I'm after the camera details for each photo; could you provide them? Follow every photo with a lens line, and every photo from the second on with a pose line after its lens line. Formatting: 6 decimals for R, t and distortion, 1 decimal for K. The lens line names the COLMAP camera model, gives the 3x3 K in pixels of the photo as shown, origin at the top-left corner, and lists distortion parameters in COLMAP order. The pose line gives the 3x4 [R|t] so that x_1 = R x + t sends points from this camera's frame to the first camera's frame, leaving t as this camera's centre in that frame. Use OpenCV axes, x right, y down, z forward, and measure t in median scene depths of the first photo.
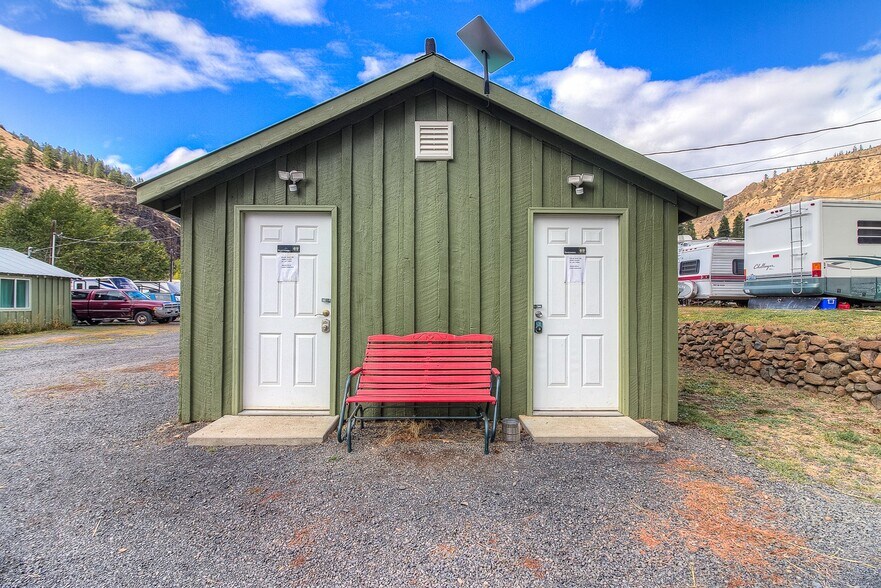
lens RADIAL K [[423.8, 0, 437.9], [0, 423.8, 281.9], [0, 0, 1]] dist [-0.039911, -0.000543]
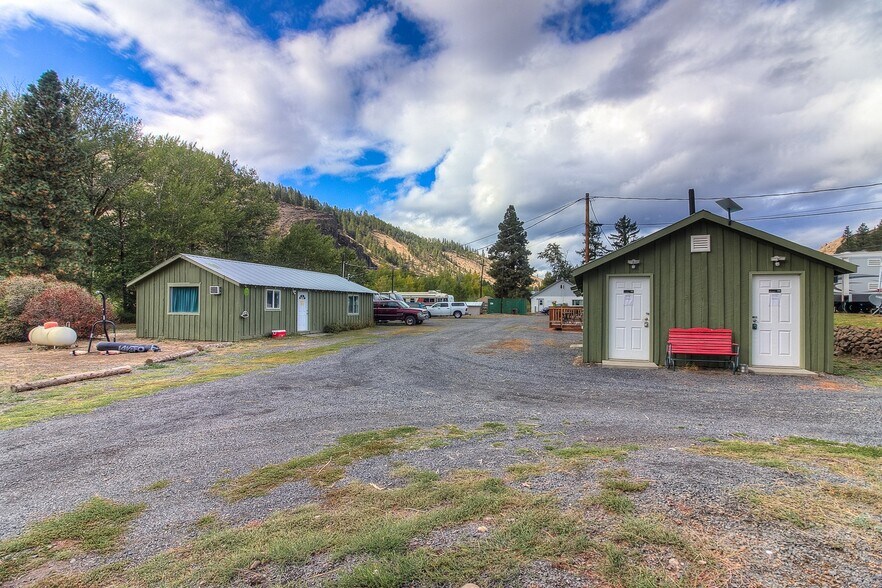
lens RADIAL K [[399.9, 0, 441.0], [0, 399.9, 294.0], [0, 0, 1]] dist [-0.030948, -0.000855]
pose [[0.926549, -0.007986, -0.376089, -0.499019], [0.012801, 0.999865, 0.010306, -0.102458], [0.375956, -0.014364, 0.926526, -1.473225]]
